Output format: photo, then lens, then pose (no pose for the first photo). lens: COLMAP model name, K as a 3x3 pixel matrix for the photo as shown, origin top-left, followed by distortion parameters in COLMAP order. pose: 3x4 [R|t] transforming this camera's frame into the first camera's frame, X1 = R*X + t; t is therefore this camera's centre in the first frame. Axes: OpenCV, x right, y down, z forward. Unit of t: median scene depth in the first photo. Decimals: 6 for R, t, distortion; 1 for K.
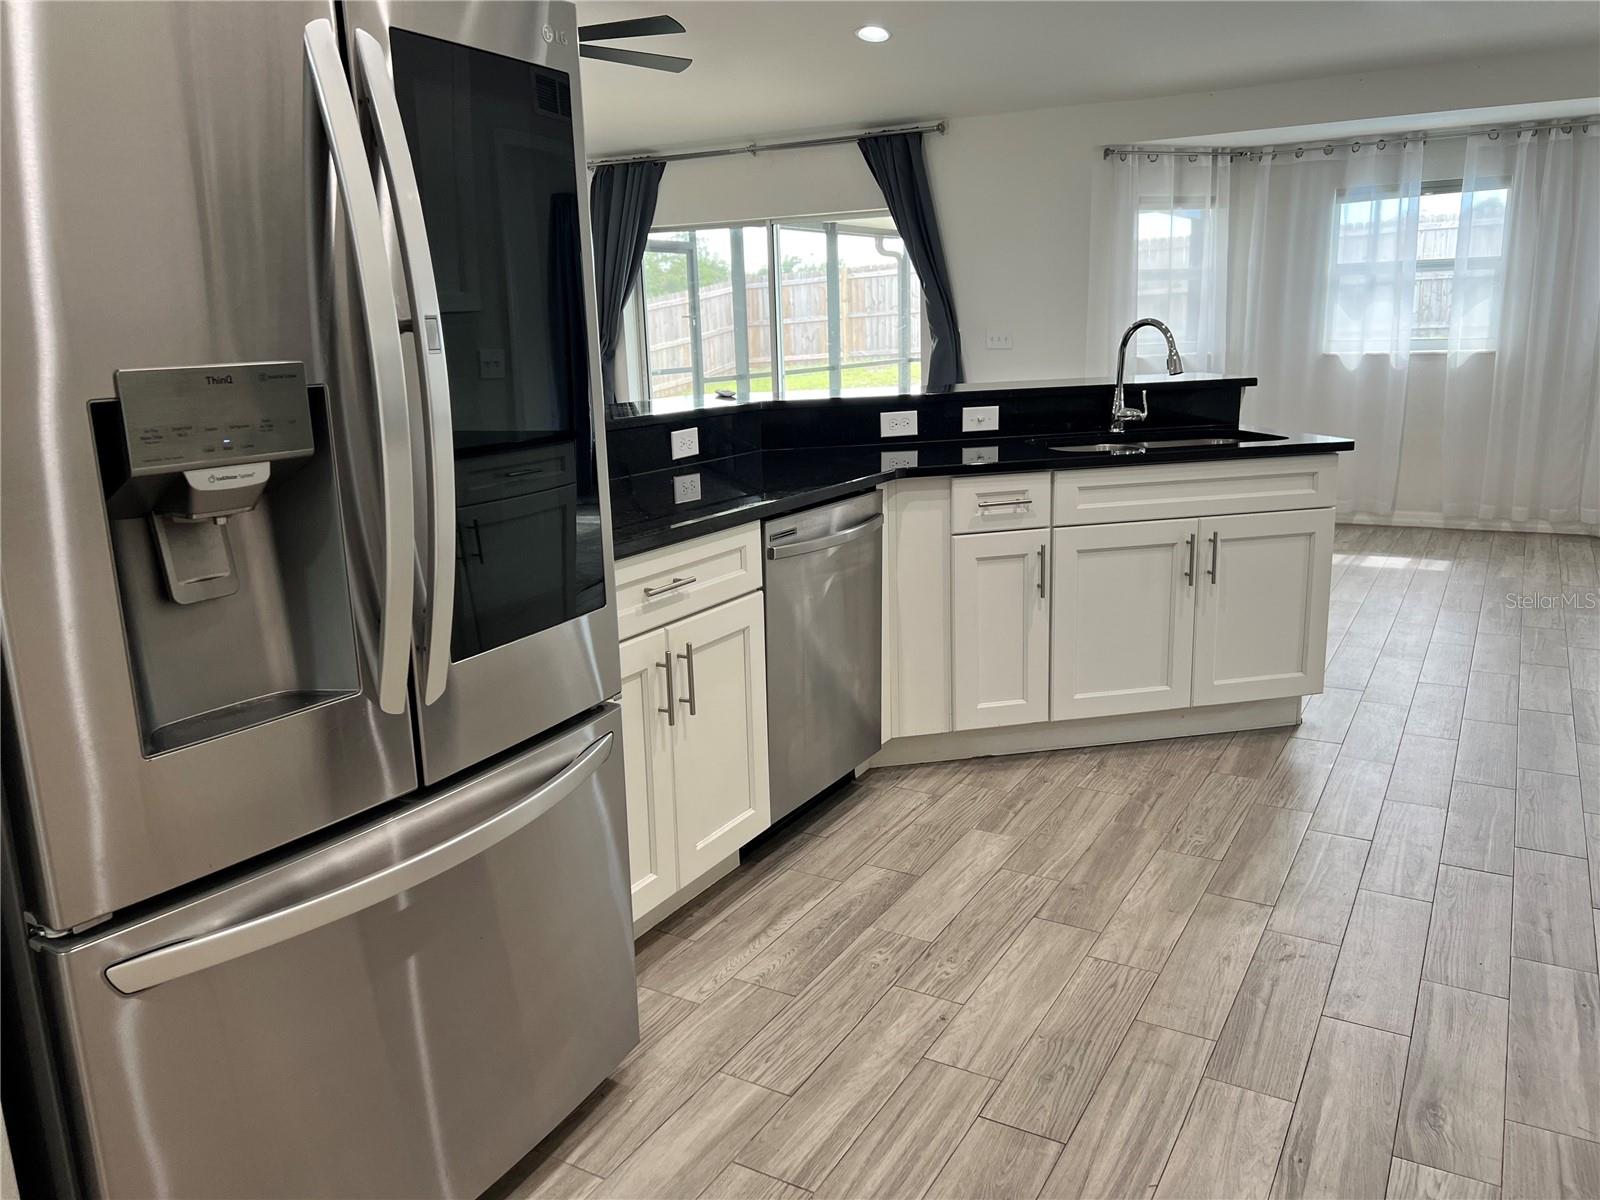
lens RADIAL K [[1195.2, 0, 810.9], [0, 1195.2, 582.5], [0, 0, 1]] dist [0.061972, -0.074080]
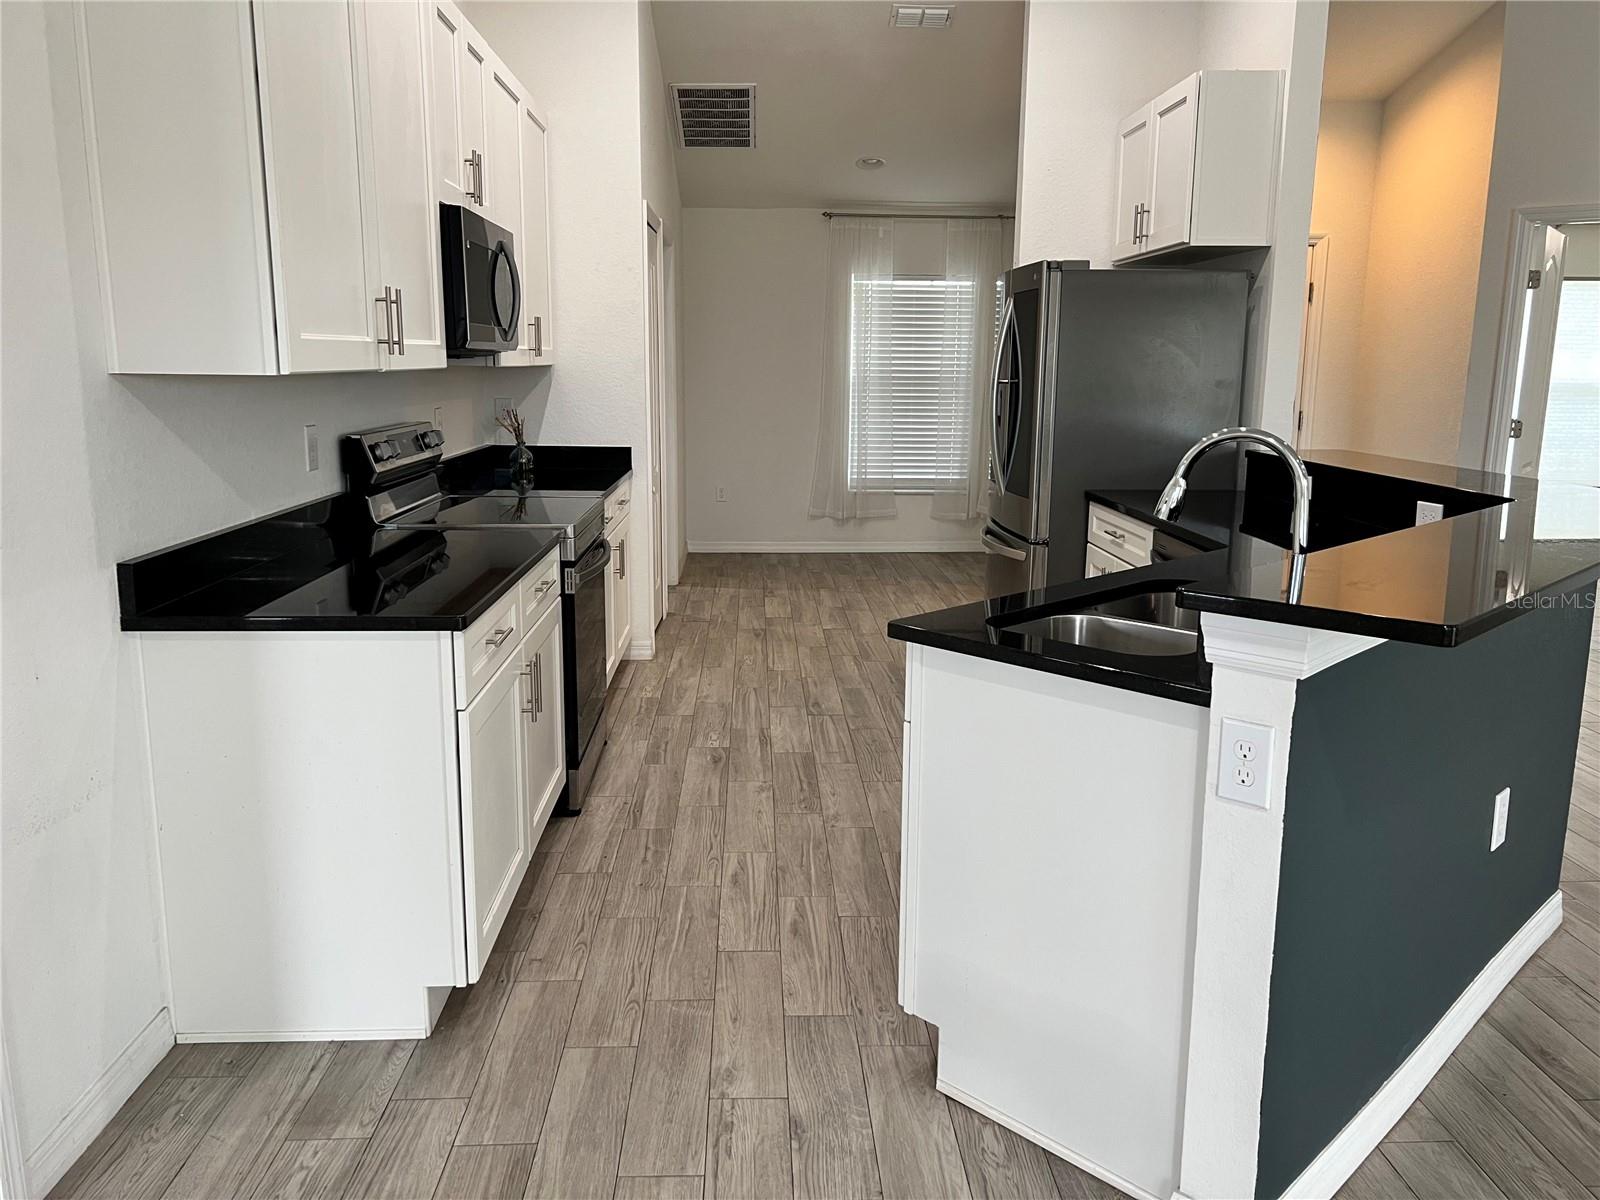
lens RADIAL K [[1195.2, 0, 797.9], [0, 1195.2, 584.6], [0, 0, 1]] dist [0.061972, -0.074080]
pose [[-0.845286, 0.116877, -0.521374, 0.911123], [-0.102673, 0.922068, 0.373161, -0.409260], [0.524356, 0.368959, -0.767411, 1.616774]]
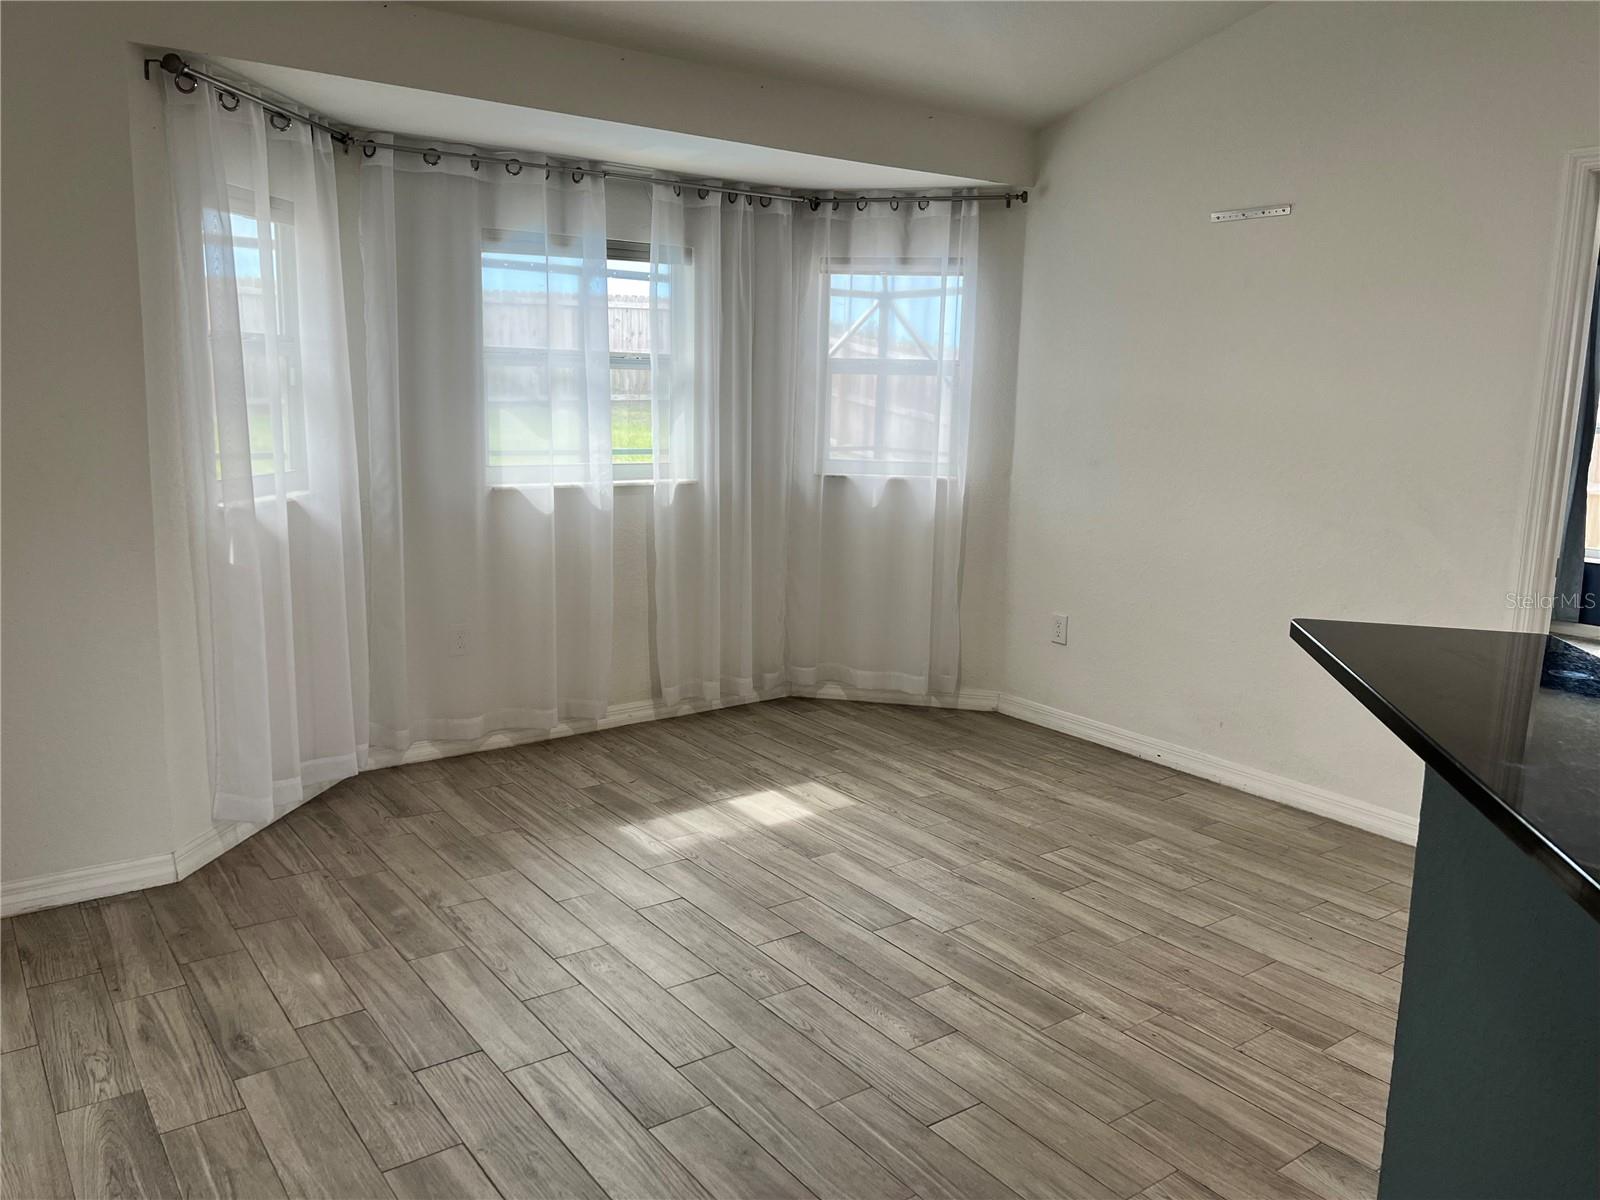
lens RADIAL K [[1195.2, 0, 798.6], [0, 1195.2, 589.9], [0, 0, 1]] dist [0.061972, -0.074080]
pose [[0.404131, -0.120831, 0.906685, -0.191410], [0.159118, 0.985410, 0.060399, -0.336508], [-0.900755, 0.119861, 0.417461, 1.356745]]
